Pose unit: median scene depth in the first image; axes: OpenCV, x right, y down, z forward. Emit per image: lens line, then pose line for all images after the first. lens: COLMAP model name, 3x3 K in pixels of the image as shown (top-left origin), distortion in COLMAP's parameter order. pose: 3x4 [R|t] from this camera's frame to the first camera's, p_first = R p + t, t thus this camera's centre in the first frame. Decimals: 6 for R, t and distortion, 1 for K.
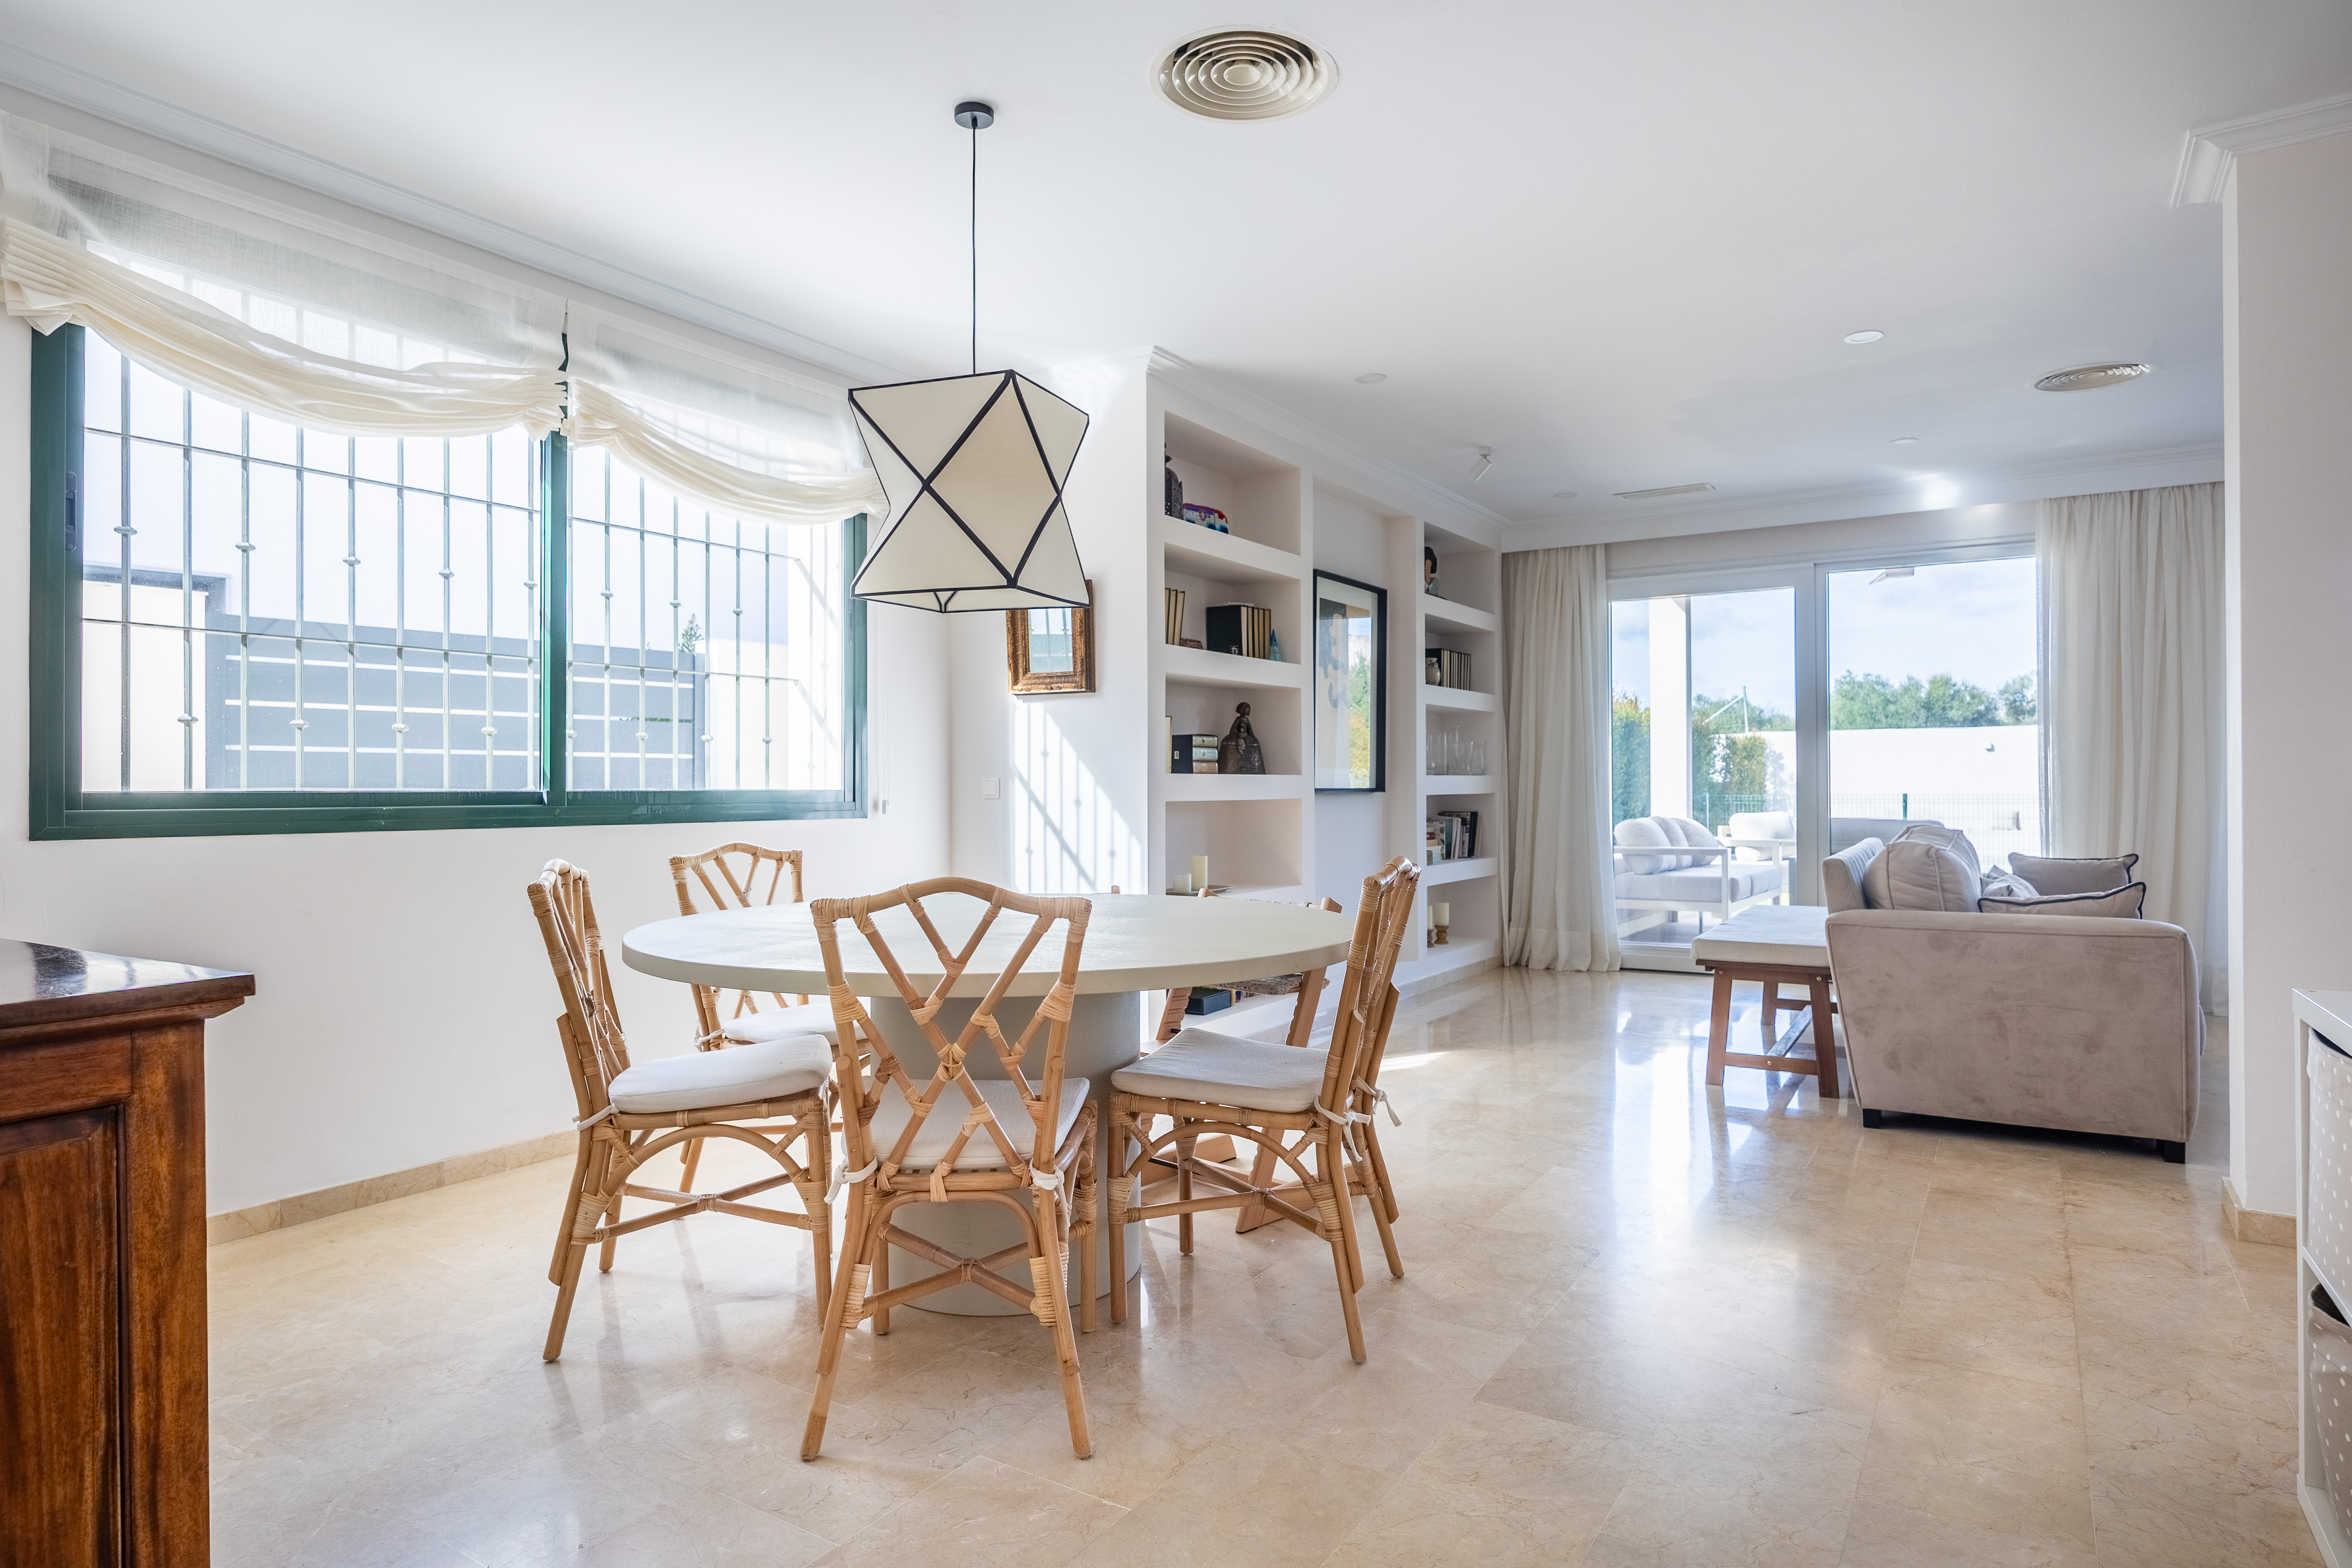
lens RADIAL K [[1338.2, 0, 1176.0], [0, 1338.2, 784.0], [0, 0, 1]] dist [-0.002343, -0.001929]
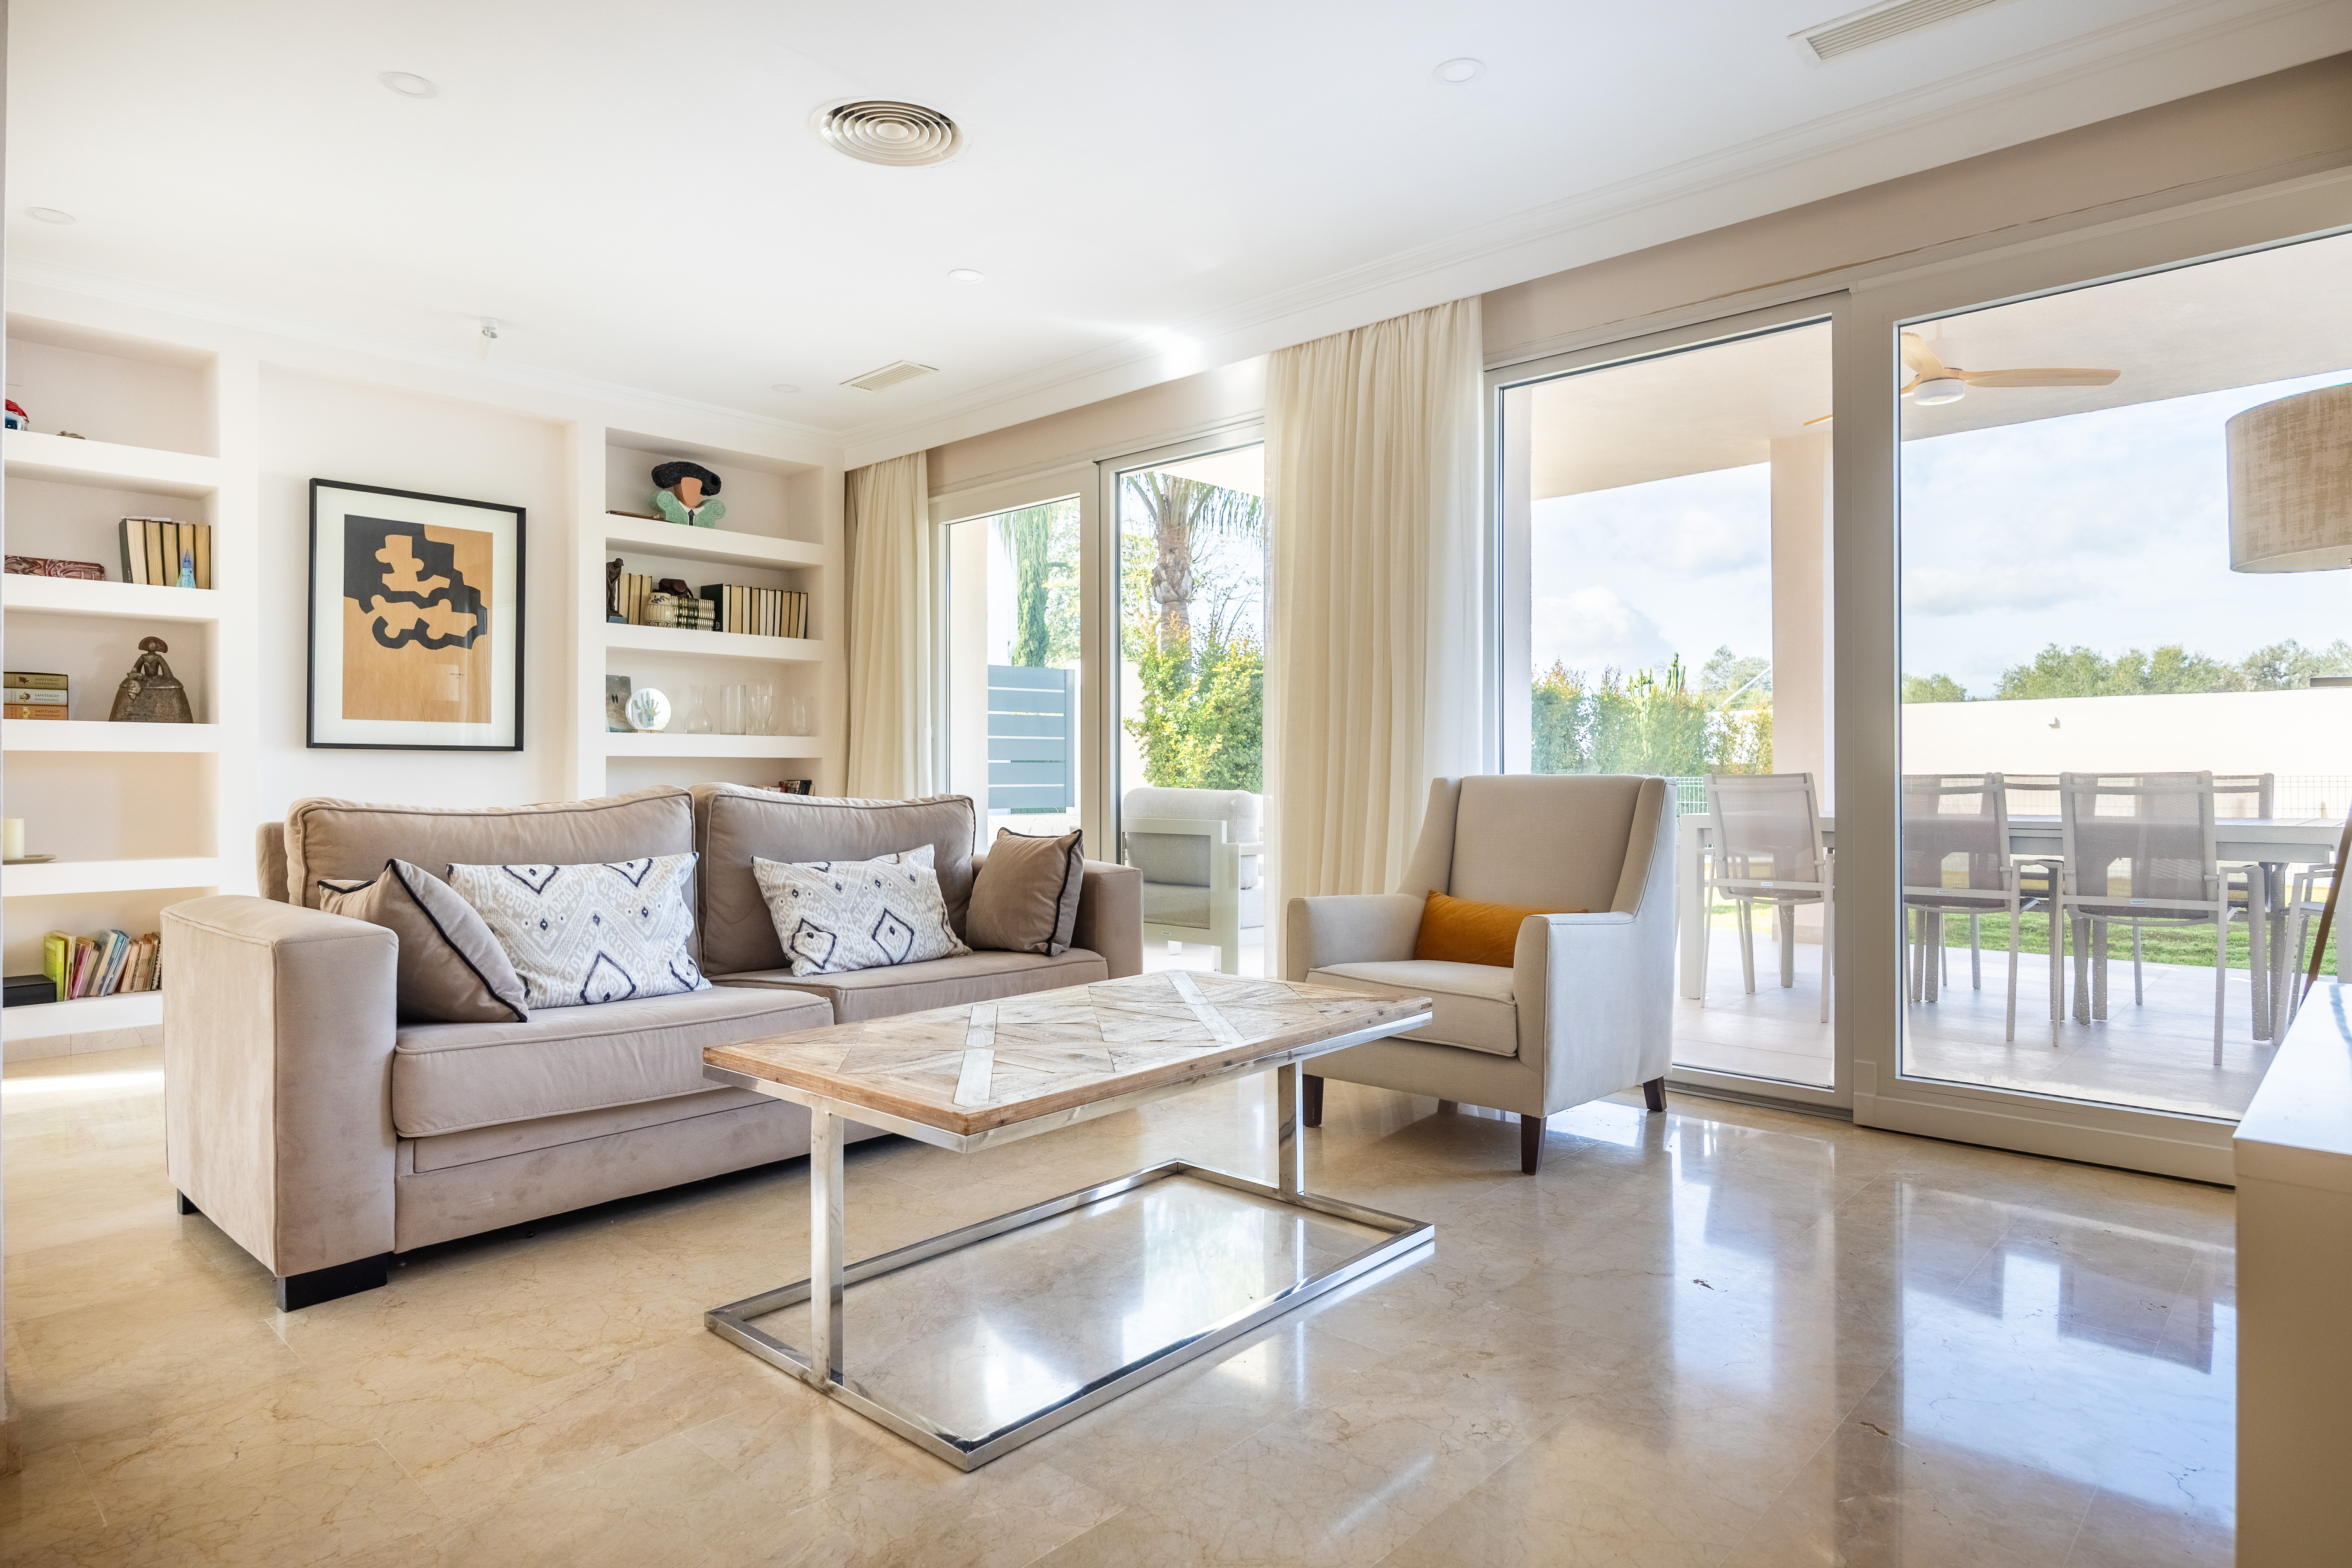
lens RADIAL K [[1338.2, 0, 1176.0], [0, 1338.2, 784.0], [0, 0, 1]] dist [-0.002343, -0.001929]
pose [[0.982499, 0.002005, -0.186257, 0.611273], [-0.001059, 0.999986, 0.005177, 0.018970], [0.186265, -0.004889, 0.982487, 0.215922]]
